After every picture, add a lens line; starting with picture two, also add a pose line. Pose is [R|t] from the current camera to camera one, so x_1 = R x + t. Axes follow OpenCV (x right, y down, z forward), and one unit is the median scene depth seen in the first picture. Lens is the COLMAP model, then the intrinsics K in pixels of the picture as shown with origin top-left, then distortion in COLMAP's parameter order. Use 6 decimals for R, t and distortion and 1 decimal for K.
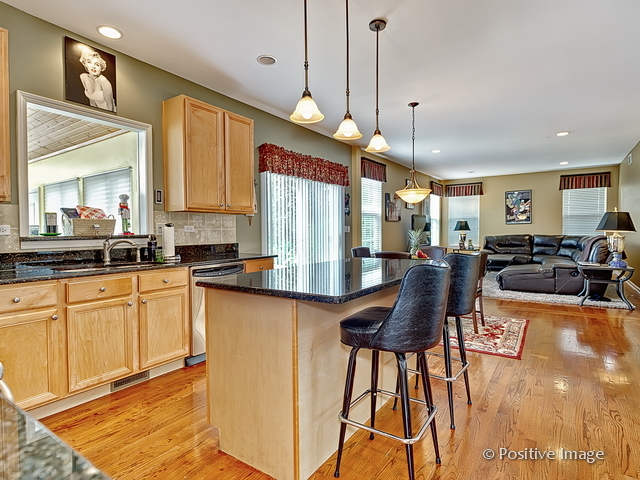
lens RADIAL K [[350.7, 0, 317.9], [0, 350.7, 240.6], [0, 0, 1]] dist [0.019646, 0.000379]
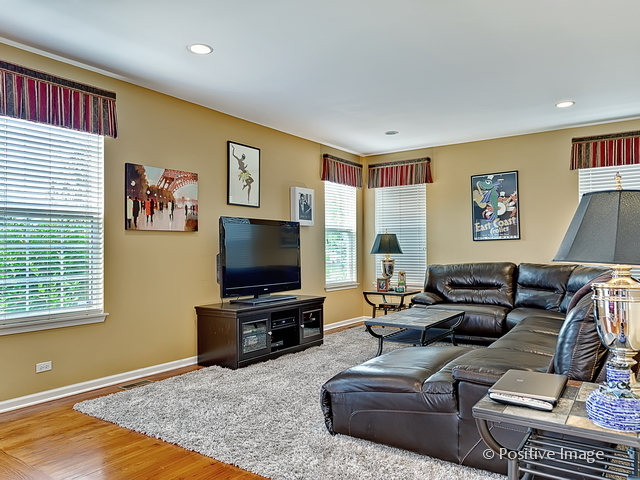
lens RADIAL K [[469.0, 0, 316.3], [0, 469.0, 241.3], [0, 0, 1]] dist [0.008540, -0.000015]
pose [[0.999802, 0.004285, -0.019452, 0.340841], [-0.005210, 0.998846, -0.047743, -0.014357], [0.019225, 0.047835, 0.998670, 0.355083]]
